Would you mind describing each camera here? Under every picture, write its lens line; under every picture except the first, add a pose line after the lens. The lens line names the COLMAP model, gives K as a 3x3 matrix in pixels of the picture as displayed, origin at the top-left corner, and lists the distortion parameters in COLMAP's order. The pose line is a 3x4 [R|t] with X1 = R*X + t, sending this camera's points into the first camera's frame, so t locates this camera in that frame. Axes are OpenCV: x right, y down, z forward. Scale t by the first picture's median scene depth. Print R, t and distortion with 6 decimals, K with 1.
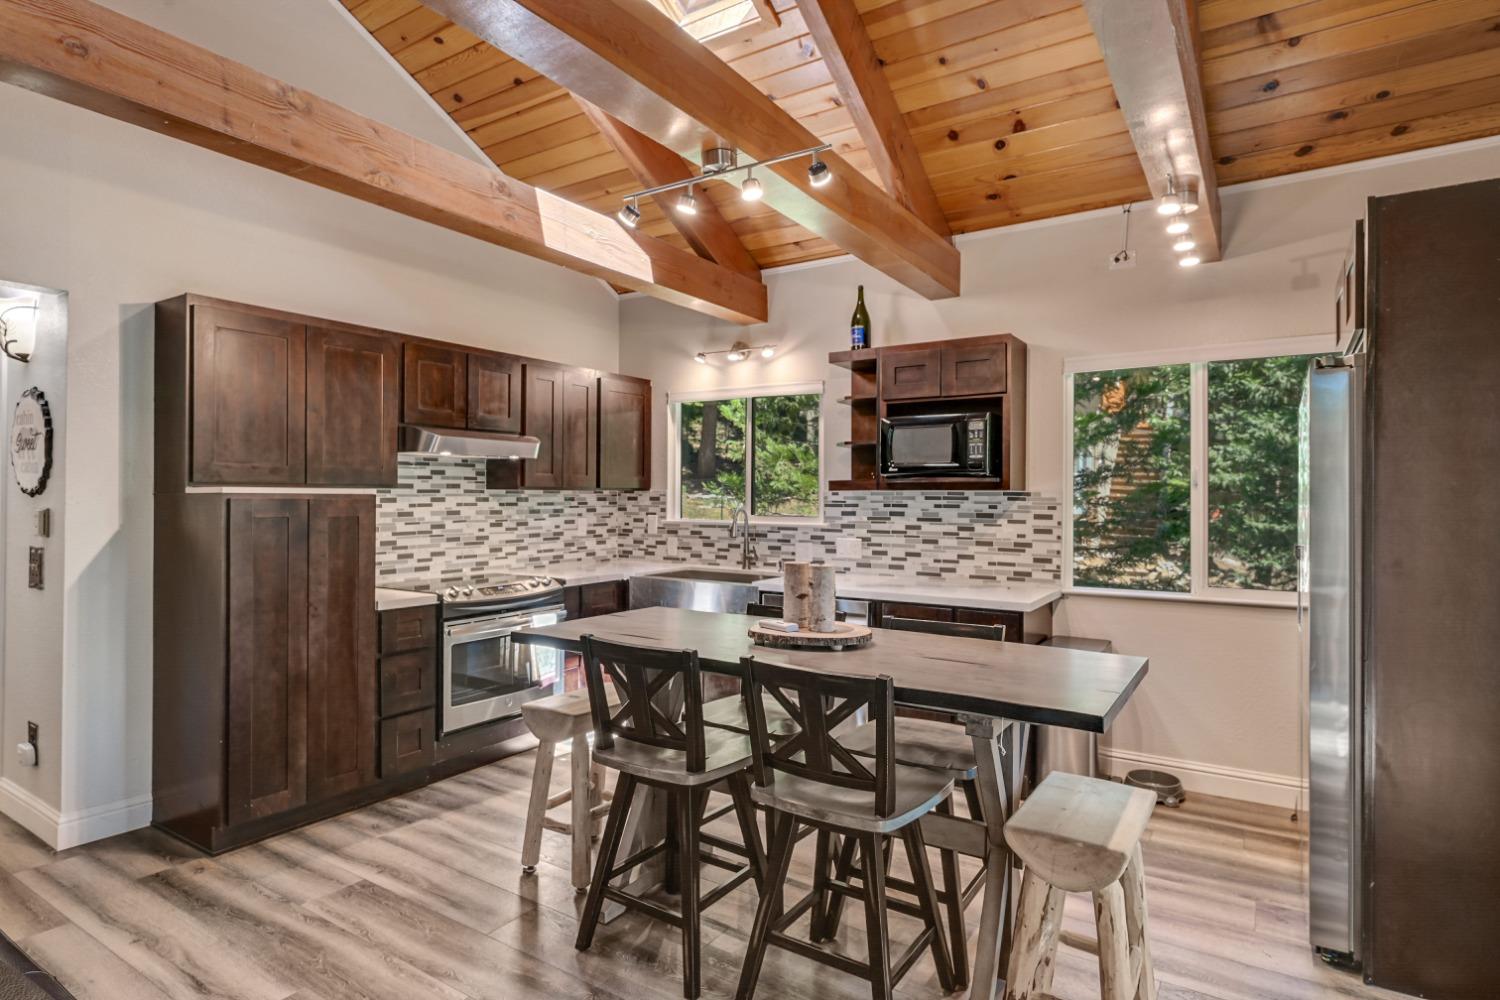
lens RADIAL K [[803.0, 0, 750.0], [0, 803.0, 500.0], [0, 0, 1]] dist [-0.002638, 0.000064]
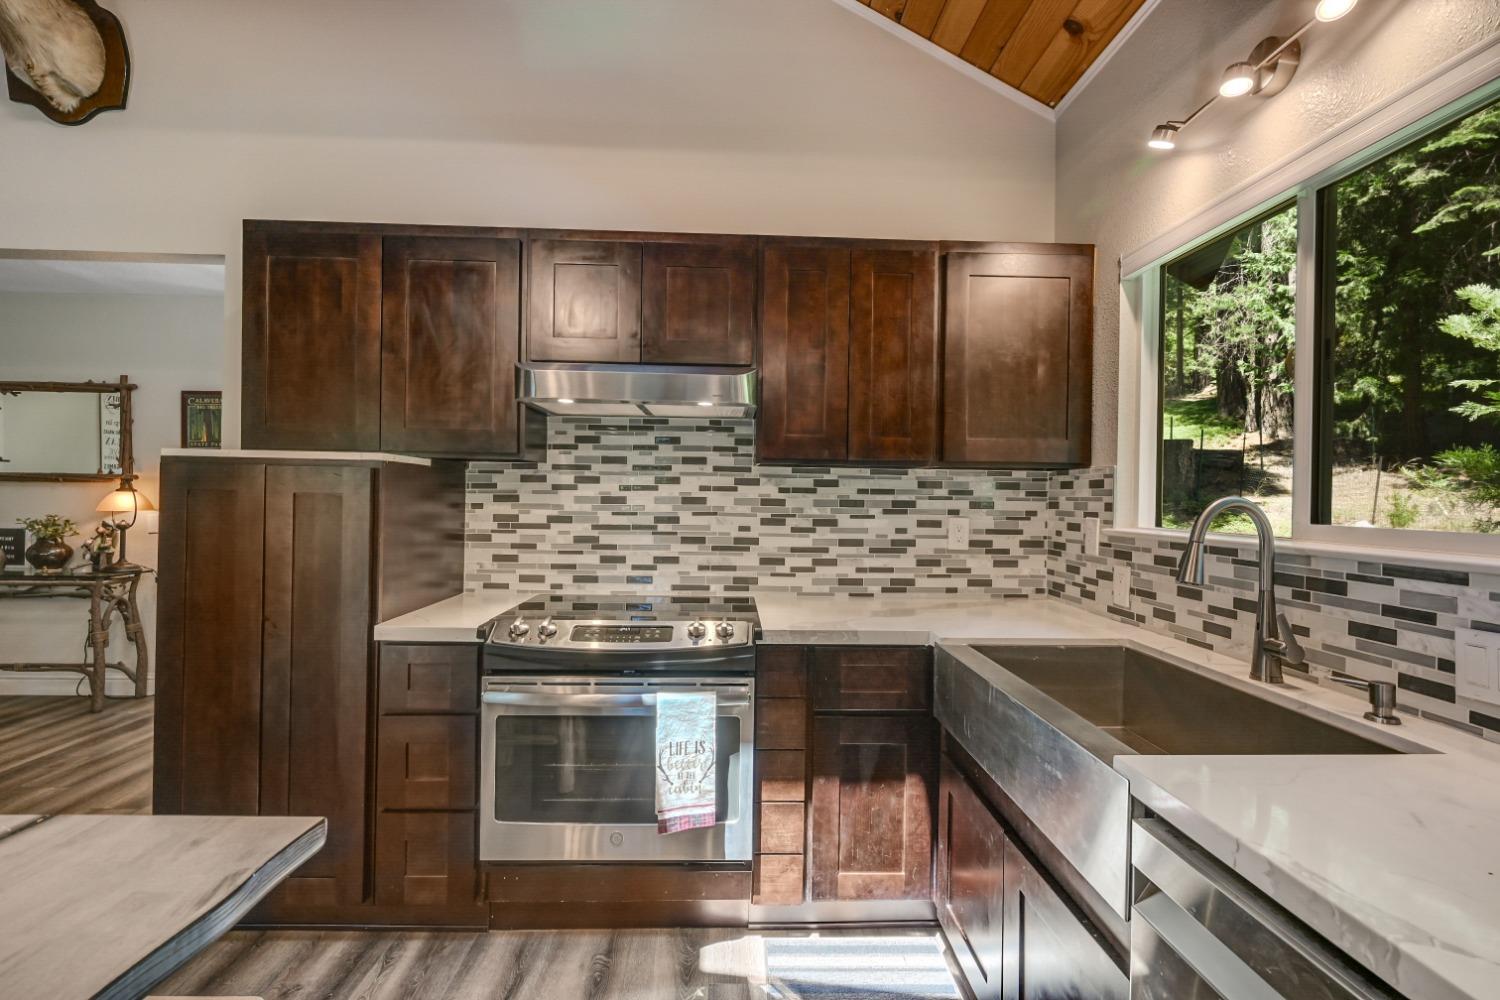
lens RADIAL K [[668.9, 0, 749.9], [0, 668.9, 497.4], [0, 0, 1]] dist [0.000263, -0.000183]
pose [[0.572044, 0.007557, -0.820188, 0.111984], [-0.018747, 0.999817, -0.003862, 0.014365], [0.820009, 0.017585, 0.572081, 0.704824]]
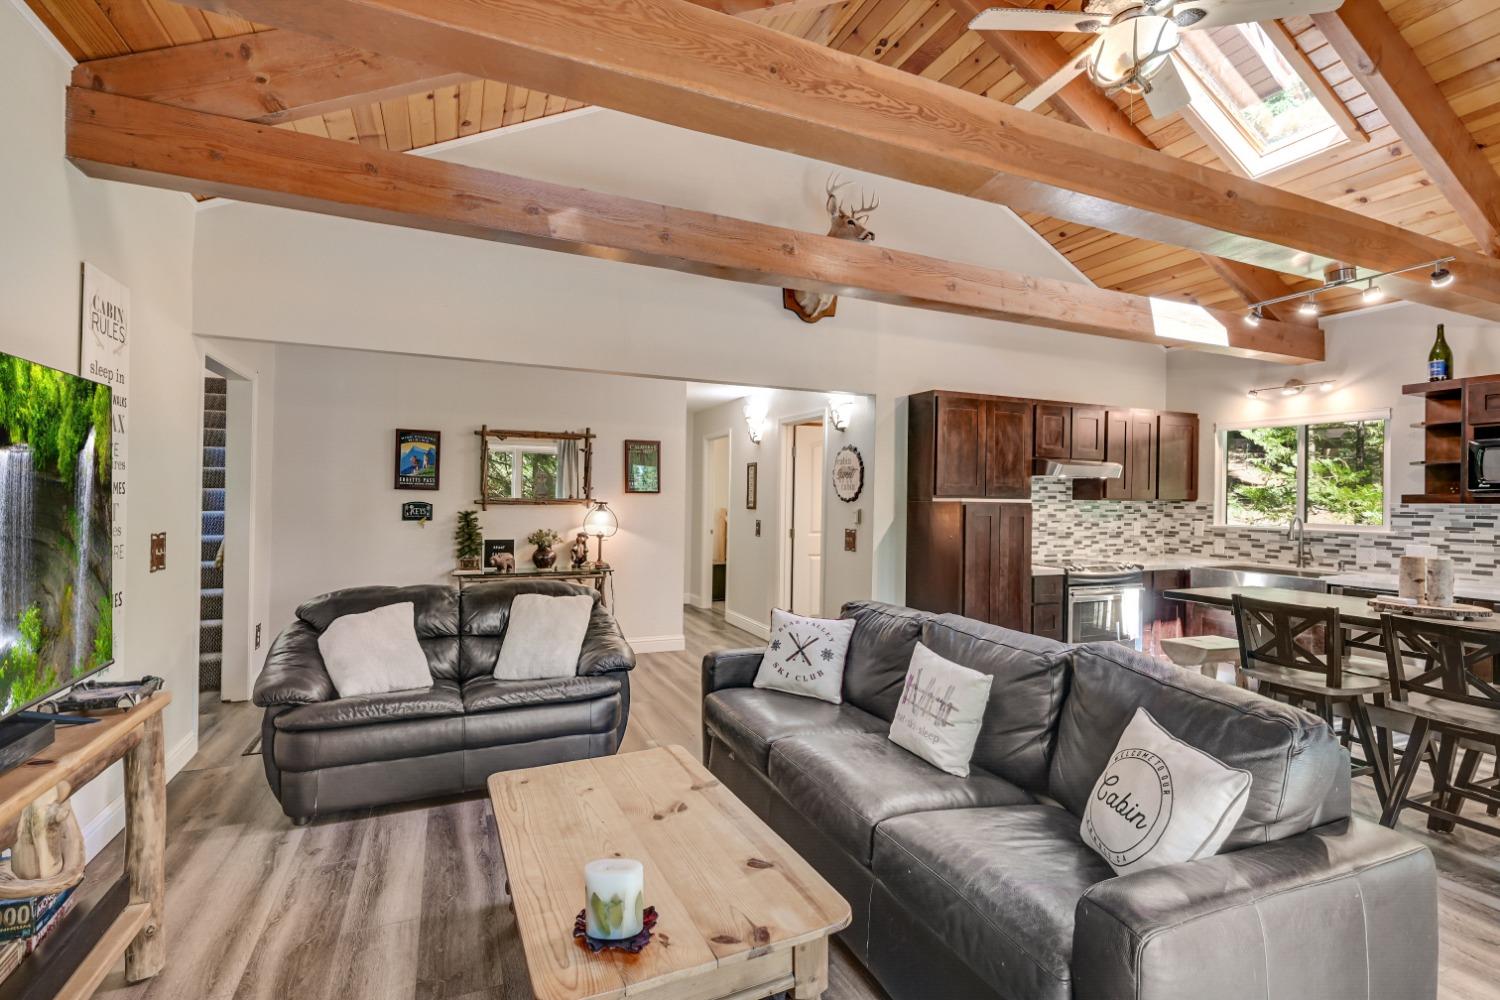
lens RADIAL K [[688.7, 0, 749.4], [0, 688.7, 498.1], [0, 0, 1]] dist [0.000953, -0.000227]
pose [[0.831773, 0.006671, -0.555076, -0.128953], [-0.013178, 0.999883, -0.007730, 0.000869], [0.554959, 0.013745, 0.831764, -0.345223]]
